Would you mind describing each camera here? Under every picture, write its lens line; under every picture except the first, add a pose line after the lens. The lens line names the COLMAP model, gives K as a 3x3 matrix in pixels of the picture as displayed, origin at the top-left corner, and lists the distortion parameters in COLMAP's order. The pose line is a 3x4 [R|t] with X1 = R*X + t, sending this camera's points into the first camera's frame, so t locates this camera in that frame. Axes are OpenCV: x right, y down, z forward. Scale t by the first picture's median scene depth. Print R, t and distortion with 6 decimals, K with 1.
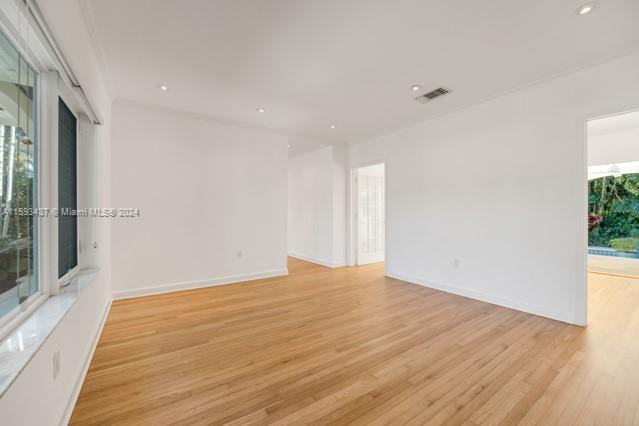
lens RADIAL K [[252.7, 0, 322.2], [0, 252.7, 212.1], [0, 0, 1]] dist [-0.016004, 0.000553]
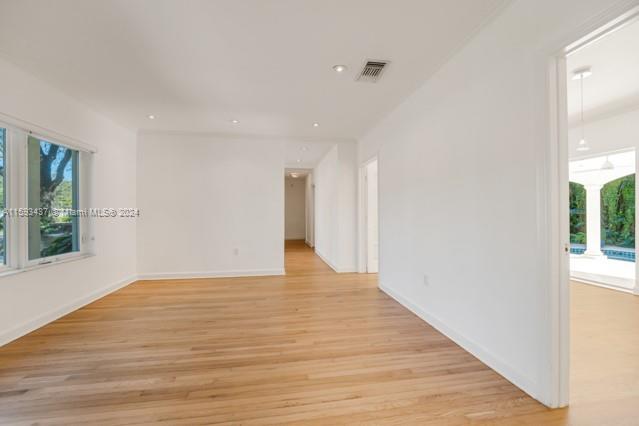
lens RADIAL K [[252.7, 0, 320.8], [0, 252.7, 215.1], [0, 0, 1]] dist [-0.016004, 0.000553]
pose [[0.909101, -0.000007, -0.416577, 0.740771], [0.002770, 0.999978, 0.006028, -0.003970], [0.416567, -0.006634, 0.909081, 0.216610]]
